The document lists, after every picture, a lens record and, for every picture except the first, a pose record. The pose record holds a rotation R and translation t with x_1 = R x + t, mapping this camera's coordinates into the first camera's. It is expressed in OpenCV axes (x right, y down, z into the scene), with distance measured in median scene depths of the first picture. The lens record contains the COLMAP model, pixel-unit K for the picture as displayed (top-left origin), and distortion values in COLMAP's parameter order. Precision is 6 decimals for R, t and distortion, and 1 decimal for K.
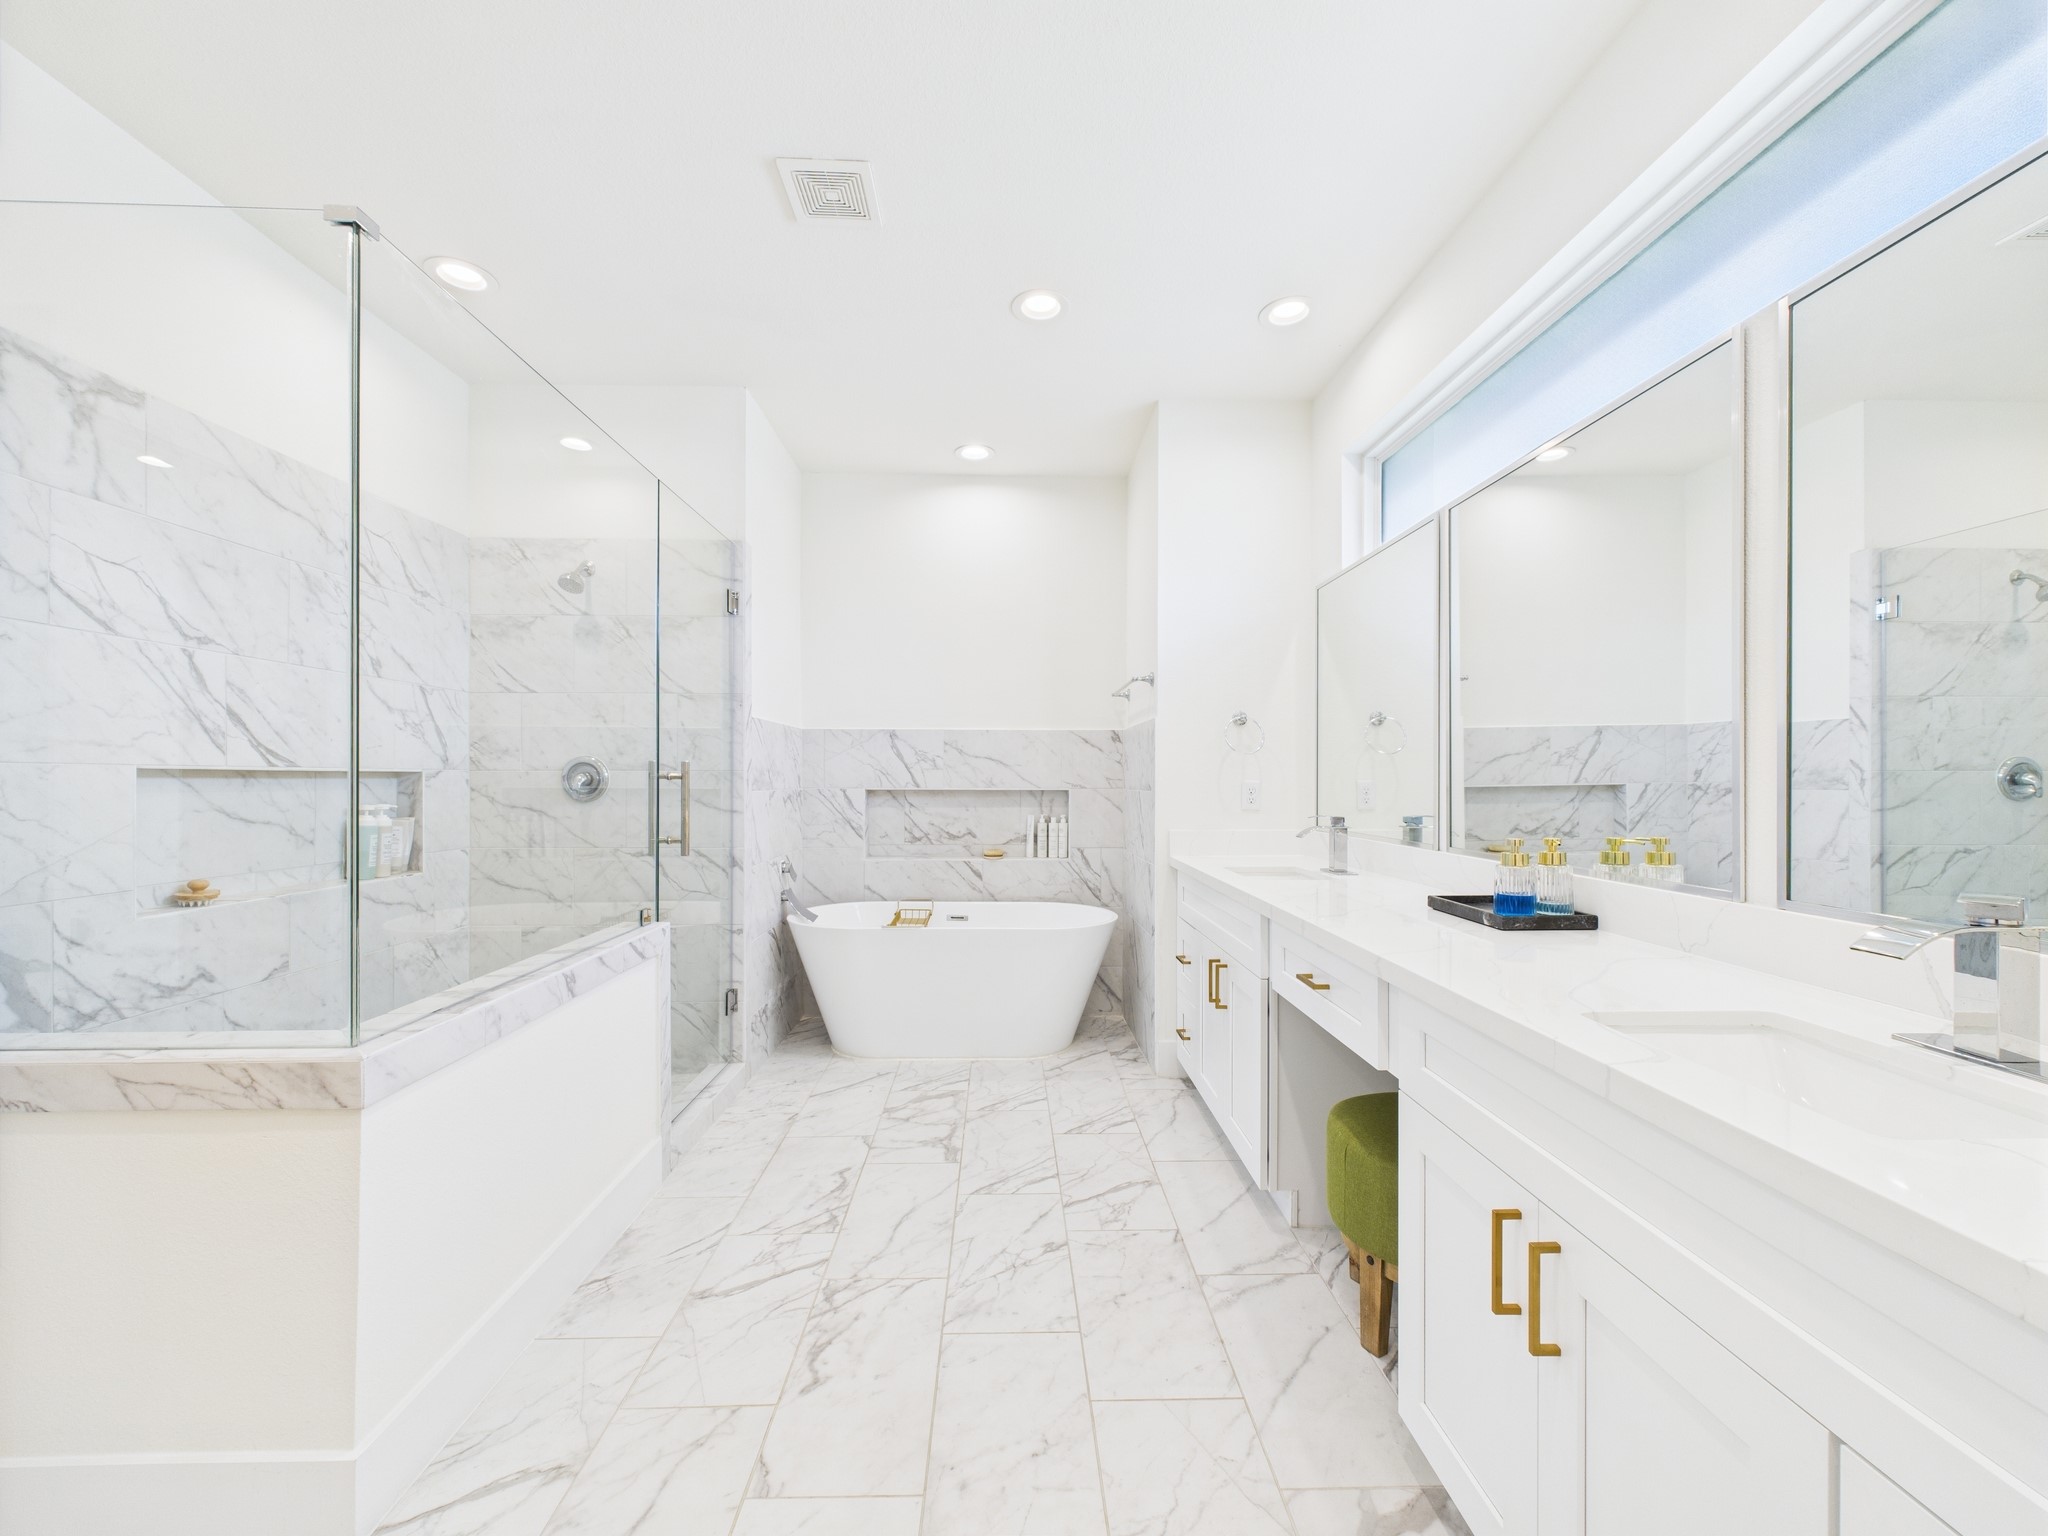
lens RADIAL K [[821.3, 0, 1028.1], [0, 821.3, 773.0], [0, 0, 1]] dist [0.002756, -0.000249]
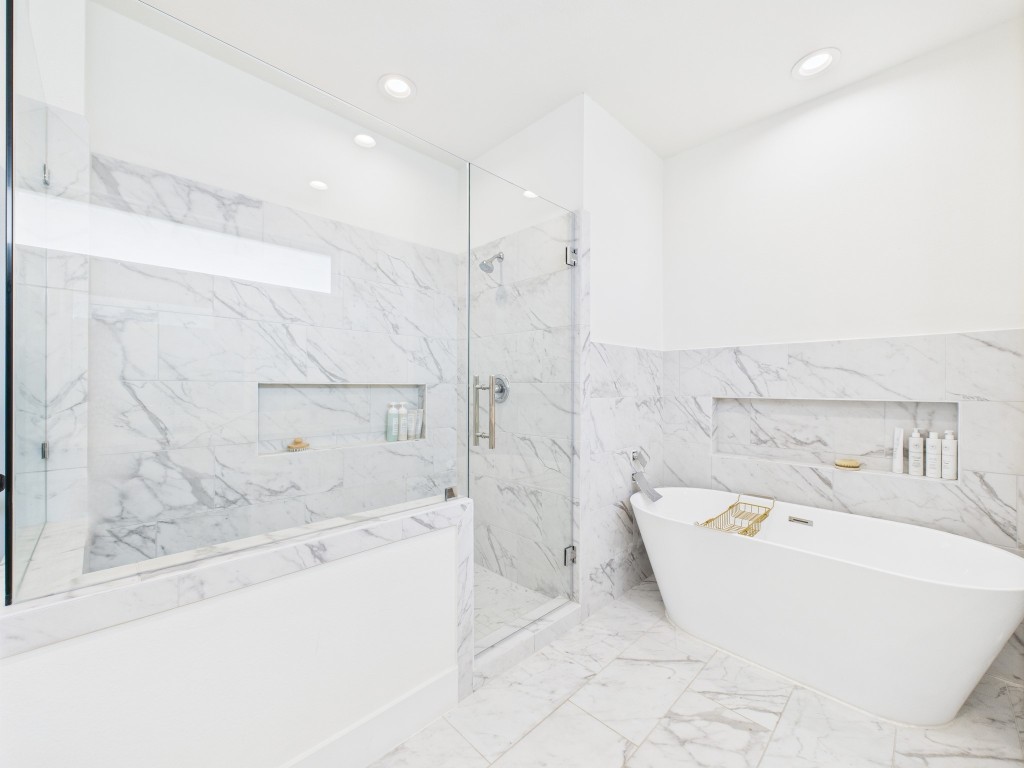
lens RADIAL K [[410.6, 0, 514.1], [0, 410.6, 386.5], [0, 0, 1]] dist [0.002756, -0.000249]
pose [[0.678289, -0.000658, -0.734795, 0.067388], [0.004192, 0.999987, 0.002974, 0.001042], [0.734783, -0.005098, 0.678283, 0.481118]]
